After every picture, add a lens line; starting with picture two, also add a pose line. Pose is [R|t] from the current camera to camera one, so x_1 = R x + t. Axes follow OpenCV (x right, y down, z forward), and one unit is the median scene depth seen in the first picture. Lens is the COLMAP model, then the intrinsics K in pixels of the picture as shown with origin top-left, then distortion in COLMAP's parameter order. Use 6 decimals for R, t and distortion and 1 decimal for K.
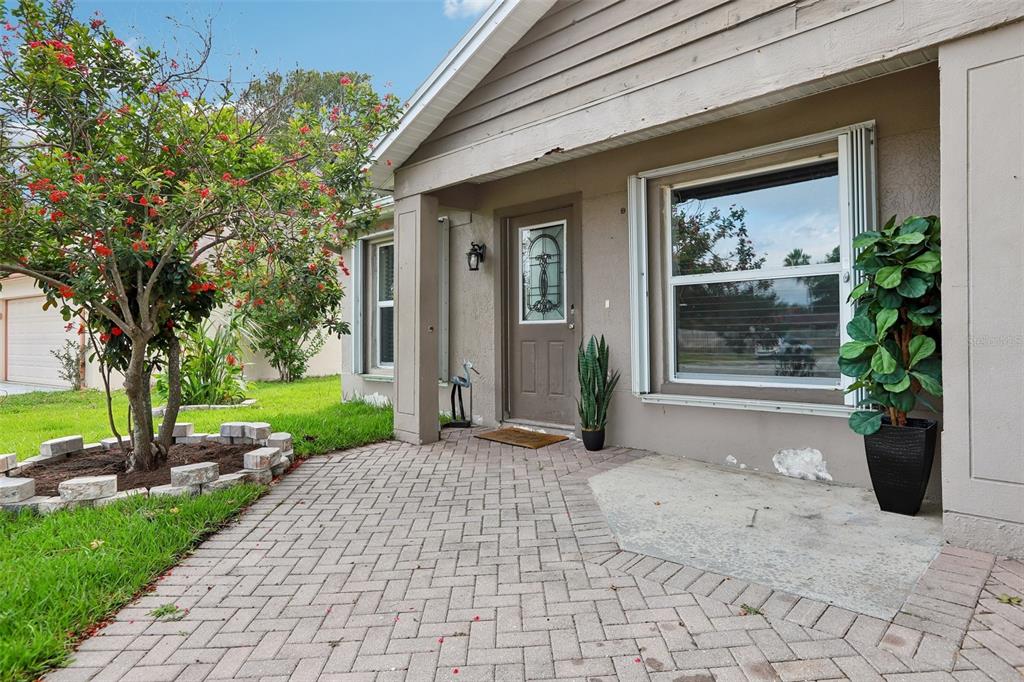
lens RADIAL K [[624.2, 0, 515.7], [0, 624.2, 334.4], [0, 0, 1]] dist [-0.003303, -0.001129]
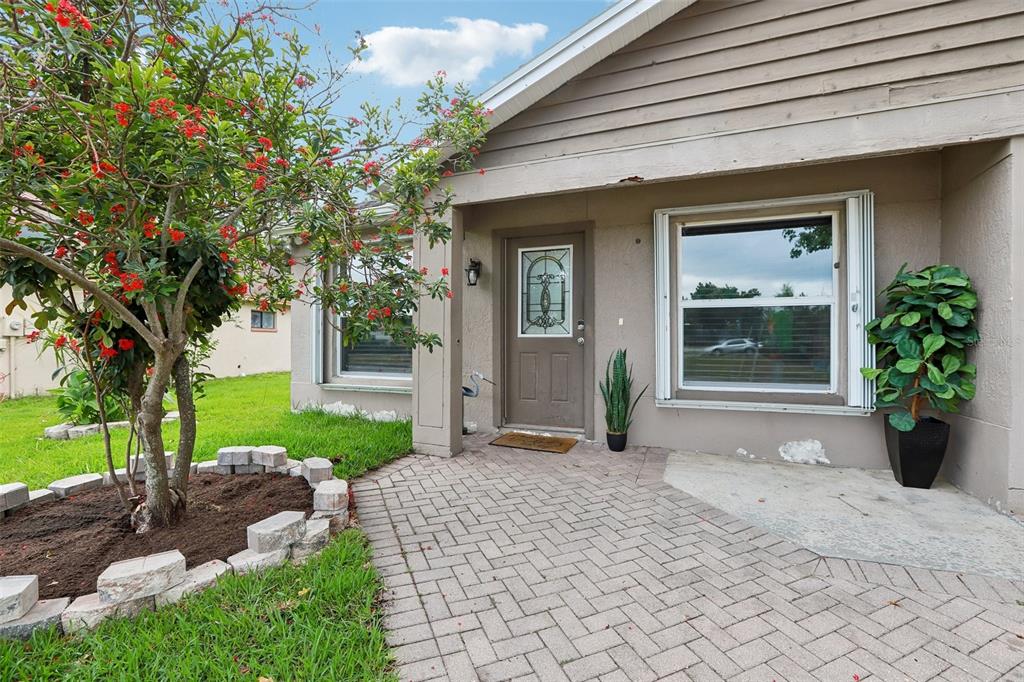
lens RADIAL K [[475.1, 0, 520.1], [0, 475.1, 347.3], [0, 0, 1]] dist [-0.030209, 0.003551]
pose [[0.923552, 0.003620, 0.383456, -0.381205], [-0.009907, 0.999847, 0.014420, -0.013106], [-0.383345, -0.017116, 0.923447, 0.286108]]
